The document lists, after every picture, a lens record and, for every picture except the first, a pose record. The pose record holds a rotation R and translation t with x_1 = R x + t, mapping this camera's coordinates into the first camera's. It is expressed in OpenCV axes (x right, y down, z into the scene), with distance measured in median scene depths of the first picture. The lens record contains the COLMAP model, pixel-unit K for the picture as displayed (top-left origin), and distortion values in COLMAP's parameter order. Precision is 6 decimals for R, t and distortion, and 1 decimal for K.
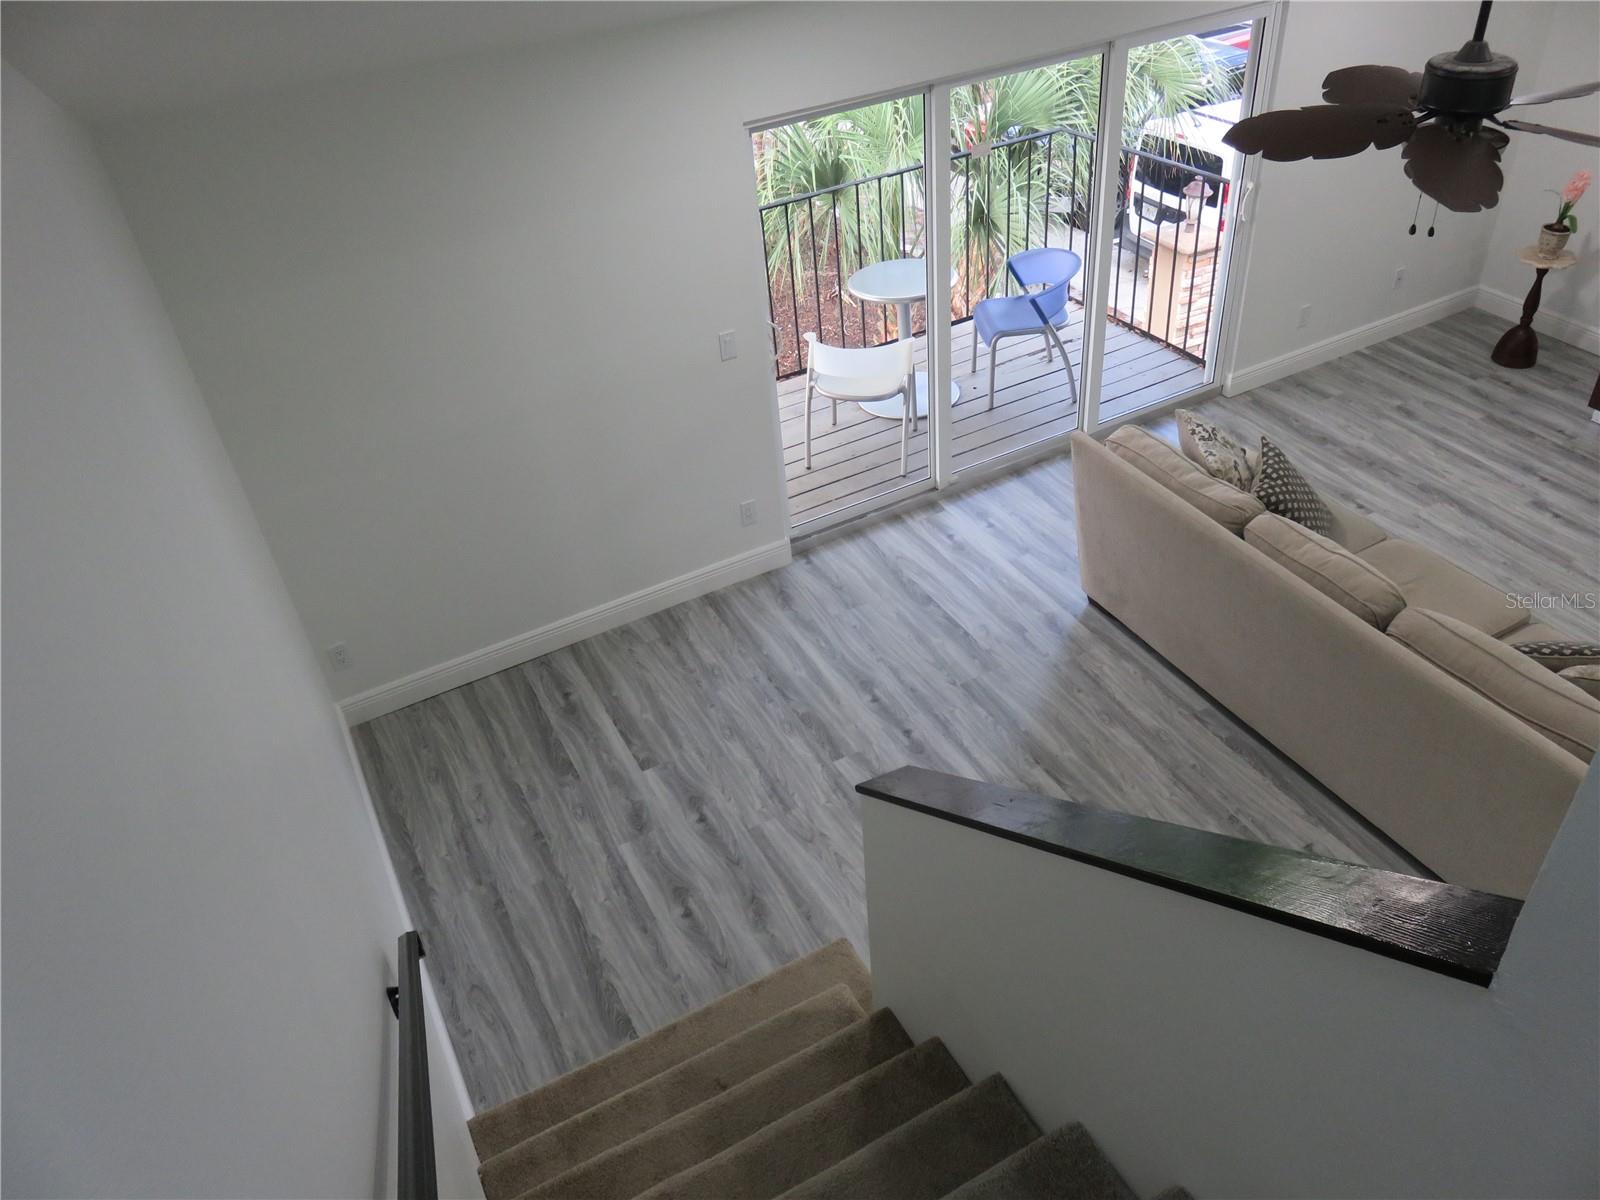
lens RADIAL K [[1195.7, 0, 808.9], [0, 1195.7, 608.8], [0, 0, 1]] dist [-0.003616, -0.005406]
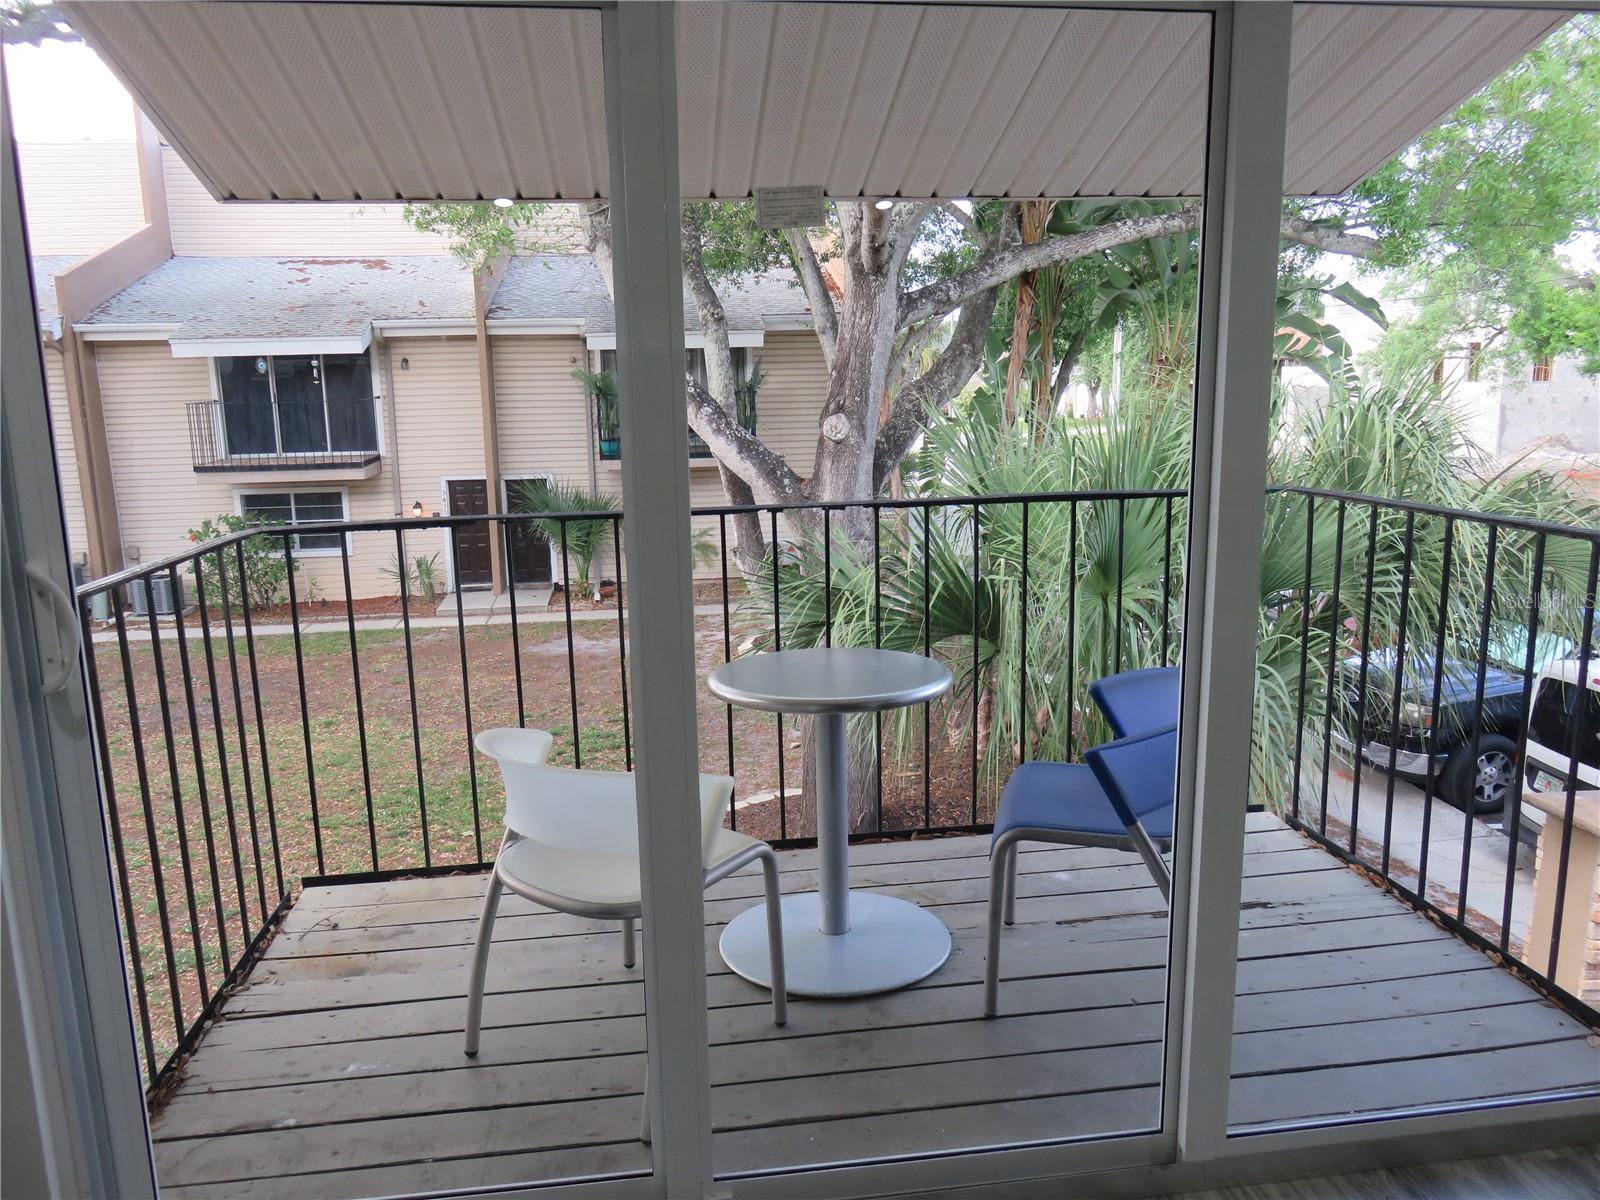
lens RADIAL K [[1195.7, 0, 800.5], [0, 1195.7, 602.4], [0, 0, 1]] dist [-0.003616, -0.005406]
pose [[0.937722, 0.125206, -0.324039, 0.196865], [-0.252910, 0.885522, -0.389728, -0.114669], [0.238148, 0.447409, 0.862039, 0.559750]]
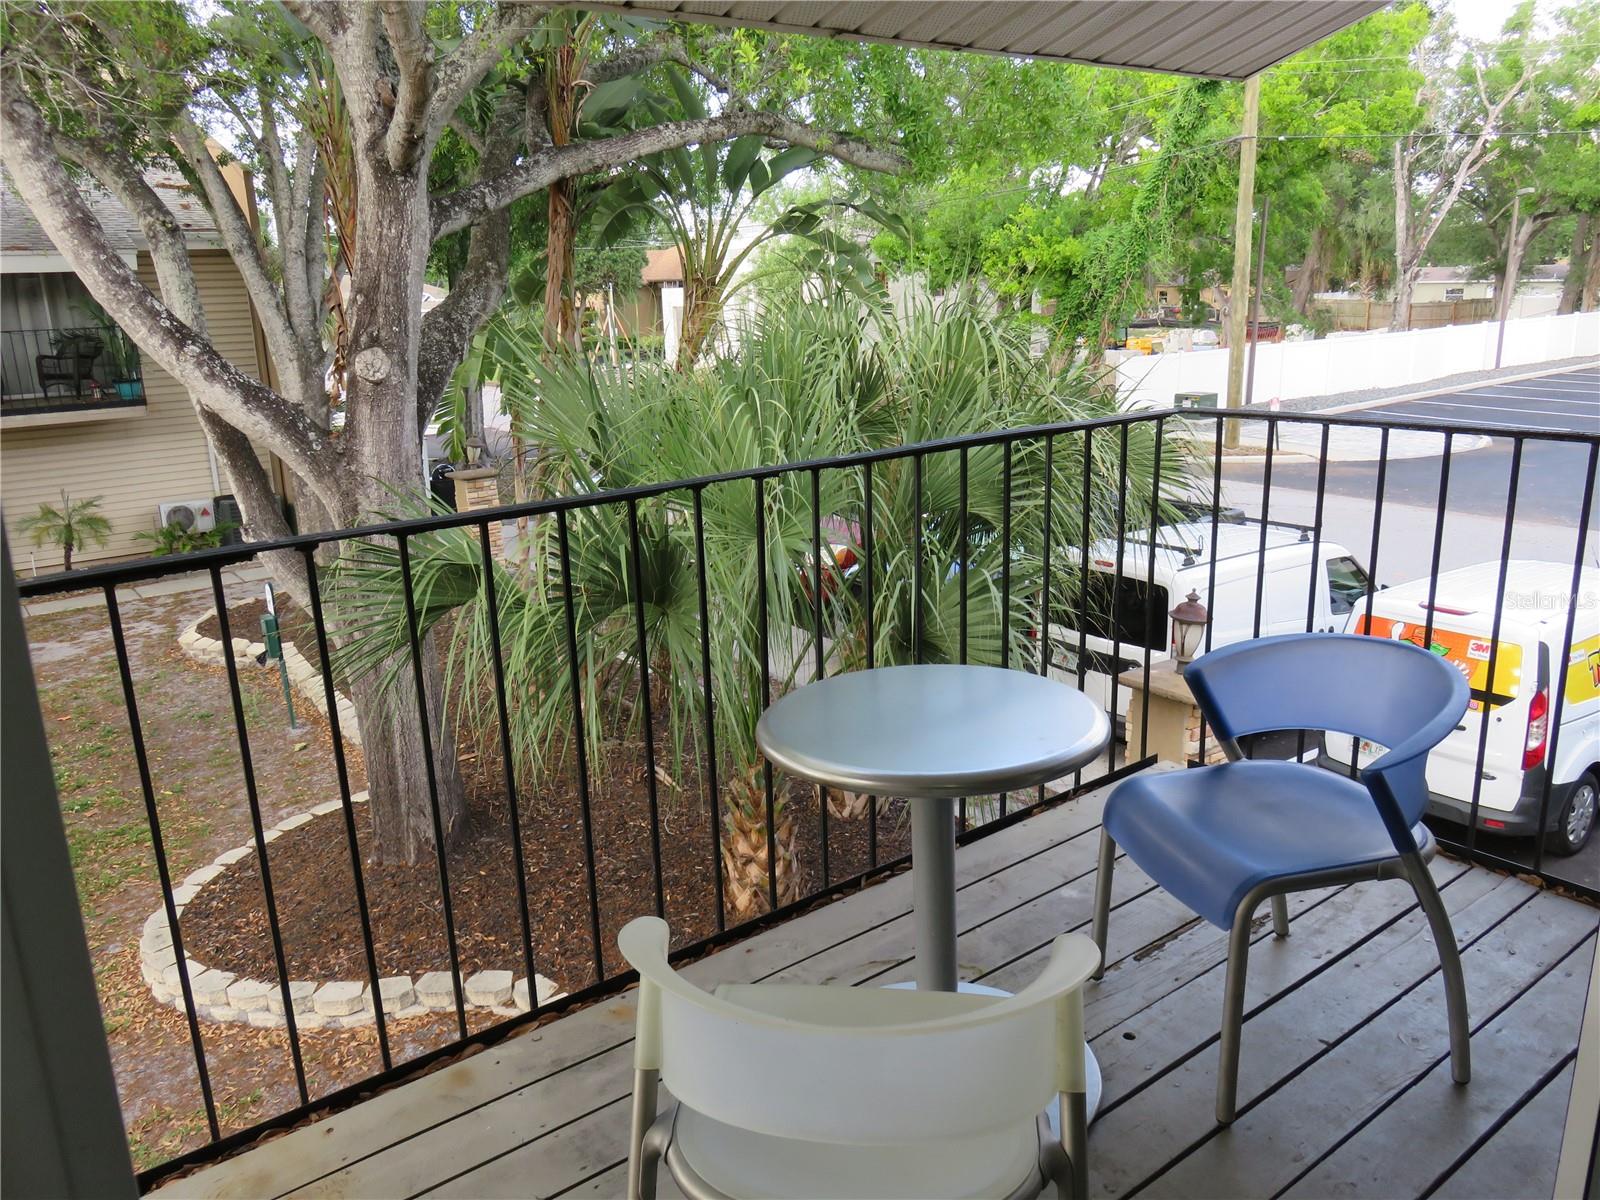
lens RADIAL K [[1195.7, 0, 805.8], [0, 1195.7, 605.3], [0, 0, 1]] dist [-0.003616, -0.005406]
pose [[0.985775, 0.004479, 0.168013, -0.007108], [0.060977, 0.922006, -0.382343, -0.173902], [-0.156621, 0.387149, 0.908617, 0.662725]]
